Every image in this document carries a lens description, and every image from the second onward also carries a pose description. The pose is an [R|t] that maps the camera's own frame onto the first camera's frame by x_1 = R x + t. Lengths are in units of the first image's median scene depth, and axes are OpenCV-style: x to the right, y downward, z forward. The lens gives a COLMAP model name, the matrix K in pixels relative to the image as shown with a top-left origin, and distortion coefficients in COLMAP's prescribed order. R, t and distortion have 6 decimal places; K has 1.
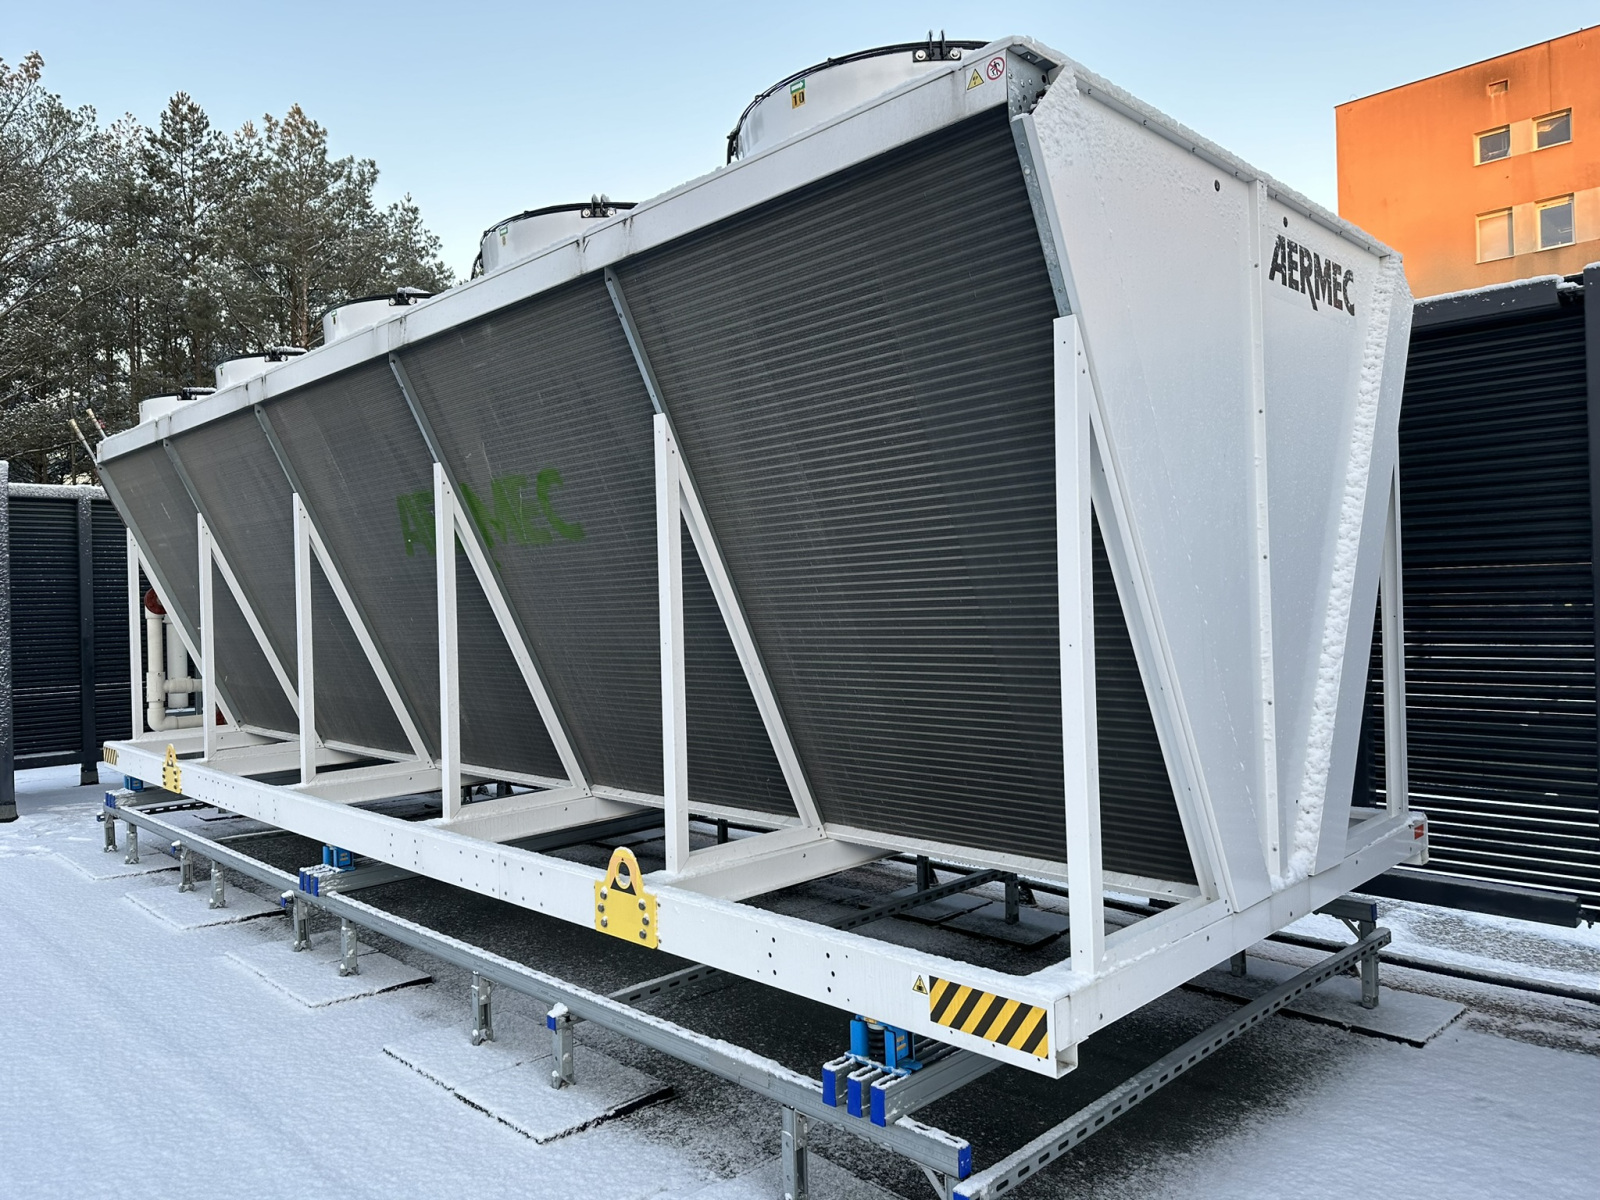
lens RADIAL K [[1120.0, 0, 814.0], [0, 1120.0, 585.1], [0, 0, 1]] dist [0.025275, -0.031692]
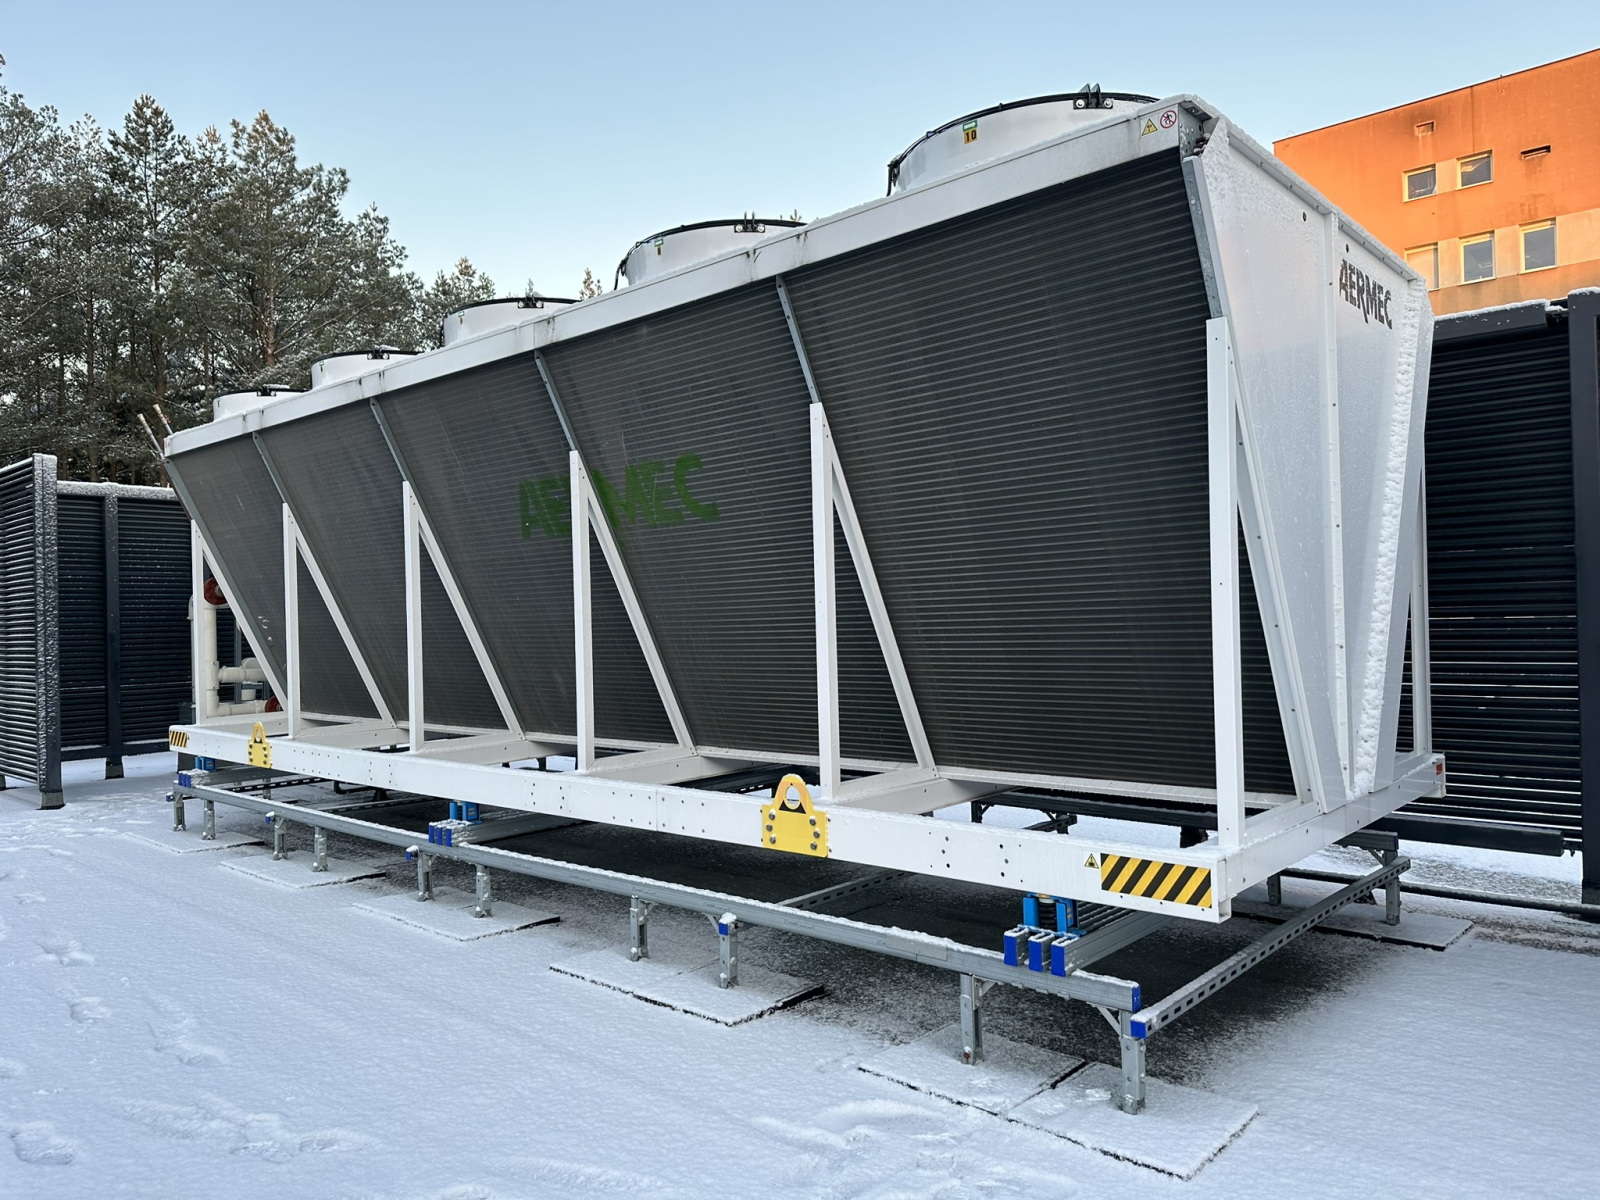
lens RADIAL K [[1132.1, 0, 803.4], [0, 1132.1, 608.3], [0, 0, 1]] dist [0.043425, -0.054427]
pose [[0.998029, 0.002824, 0.062691, -0.203986], [-0.002700, 0.999994, -0.002066, 0.055977], [-0.062697, 0.001893, 0.998031, -0.151795]]
